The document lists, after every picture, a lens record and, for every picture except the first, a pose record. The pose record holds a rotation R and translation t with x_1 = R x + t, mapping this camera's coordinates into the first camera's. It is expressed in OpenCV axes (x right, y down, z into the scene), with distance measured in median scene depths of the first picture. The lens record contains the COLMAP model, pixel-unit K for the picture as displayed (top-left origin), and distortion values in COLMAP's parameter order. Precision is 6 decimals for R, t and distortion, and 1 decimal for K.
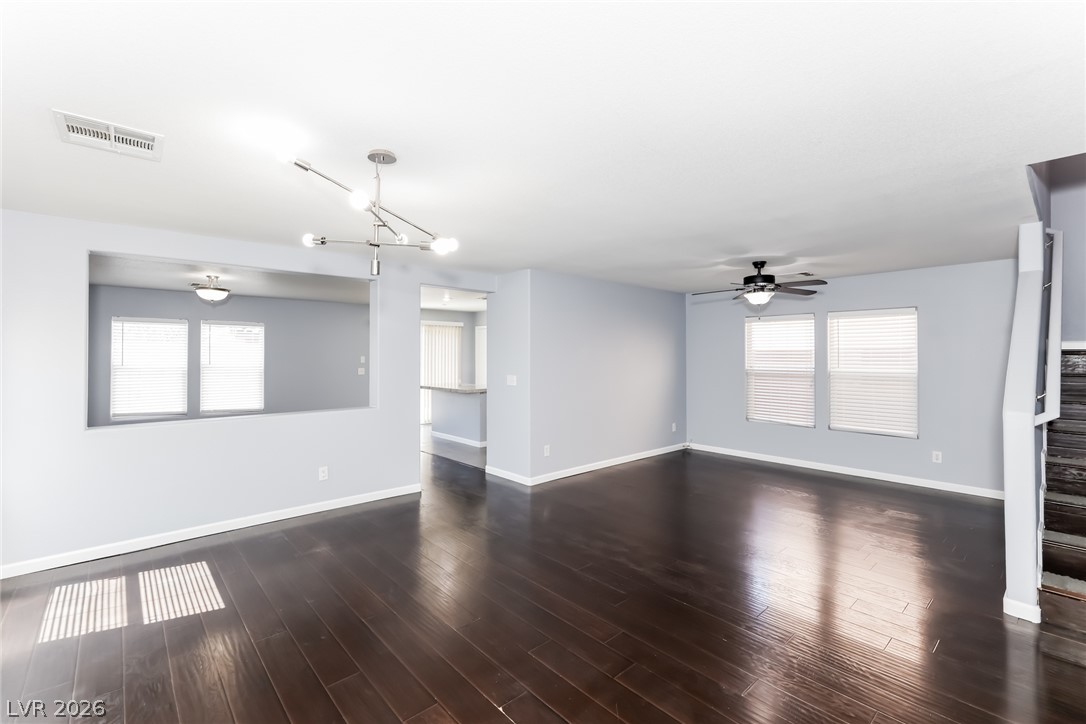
lens RADIAL K [[499.1, 0, 536.7], [0, 499.1, 350.8], [0, 0, 1]] dist [-0.000271, -0.000078]
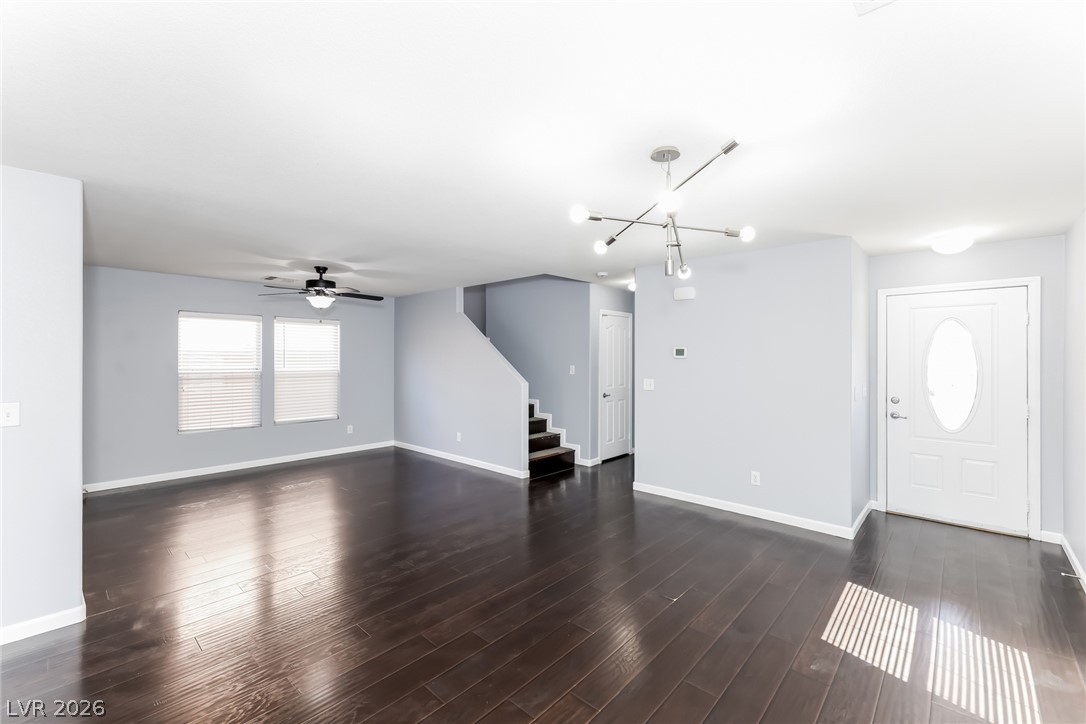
lens RADIAL K [[456.3, 0, 548.8], [0, 456.3, 356.4], [0, 0, 1]] dist [0.000665, 0.000126]
pose [[-0.099373, -0.001273, 0.995049, -0.508015], [-0.008799, 0.999961, 0.000400, 0.004101], [-0.995011, -0.008715, -0.099381, 0.567269]]
